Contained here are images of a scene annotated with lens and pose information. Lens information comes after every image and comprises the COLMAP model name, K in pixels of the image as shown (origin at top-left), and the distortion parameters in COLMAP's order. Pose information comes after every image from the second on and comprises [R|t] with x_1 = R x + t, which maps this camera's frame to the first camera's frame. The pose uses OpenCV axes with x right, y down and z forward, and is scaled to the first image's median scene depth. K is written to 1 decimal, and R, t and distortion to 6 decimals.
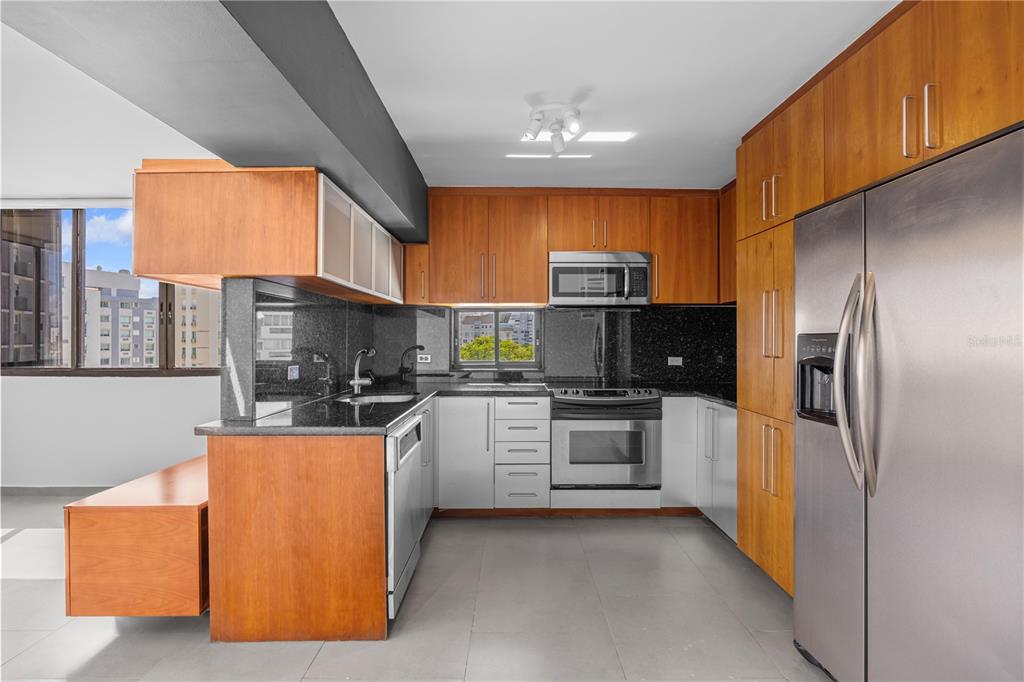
lens RADIAL K [[496.5, 0, 515.8], [0, 496.5, 340.1], [0, 0, 1]] dist [-0.001748, -0.000158]
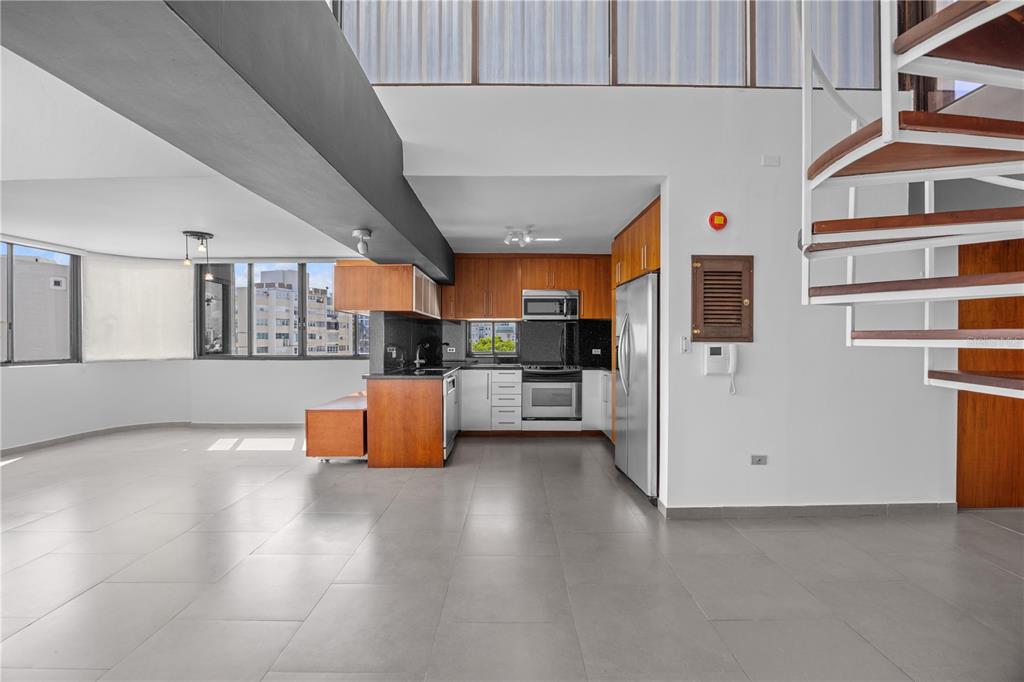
lens RADIAL K [[448.0, 0, 512.2], [0, 448.0, 343.2], [0, 0, 1]] dist [0.003679, 0.000108]
pose [[0.999953, 0.000089, -0.009654, 0.050710], [-0.000036, 0.999985, 0.005488, 0.005681], [0.009655, -0.005487, 0.999938, -0.665406]]
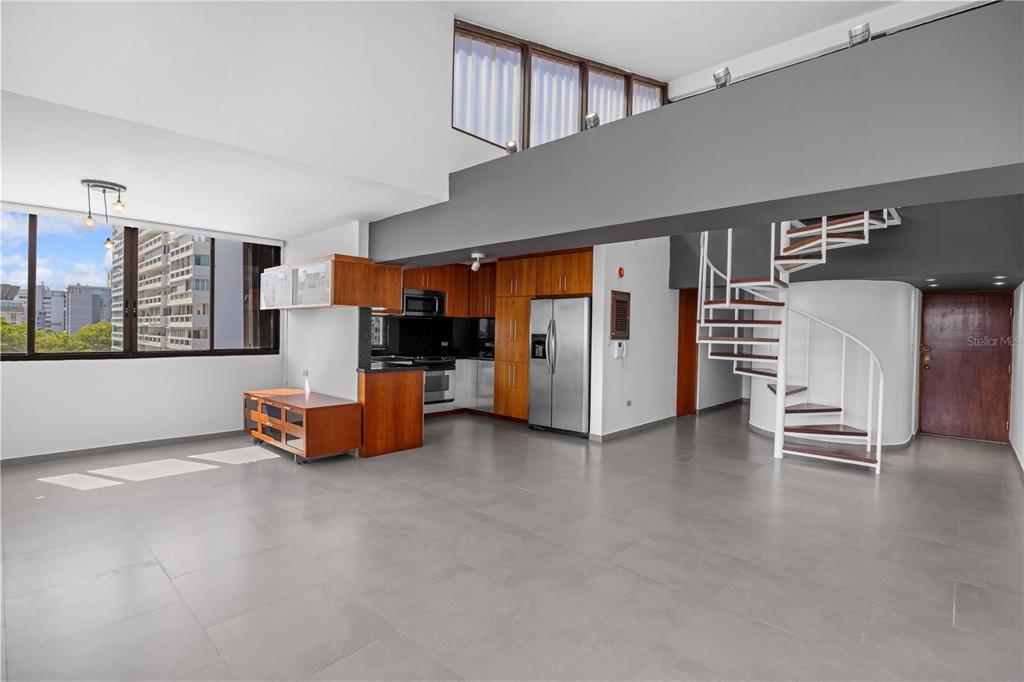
lens RADIAL K [[496.5, 0, 514.2], [0, 496.5, 337.3], [0, 0, 1]] dist [-0.001748, -0.000158]
pose [[0.691204, 0.003587, 0.722651, -1.130071], [-0.016665, 0.999801, 0.010977, -0.014131], [-0.722468, -0.019630, 0.691126, -0.726223]]
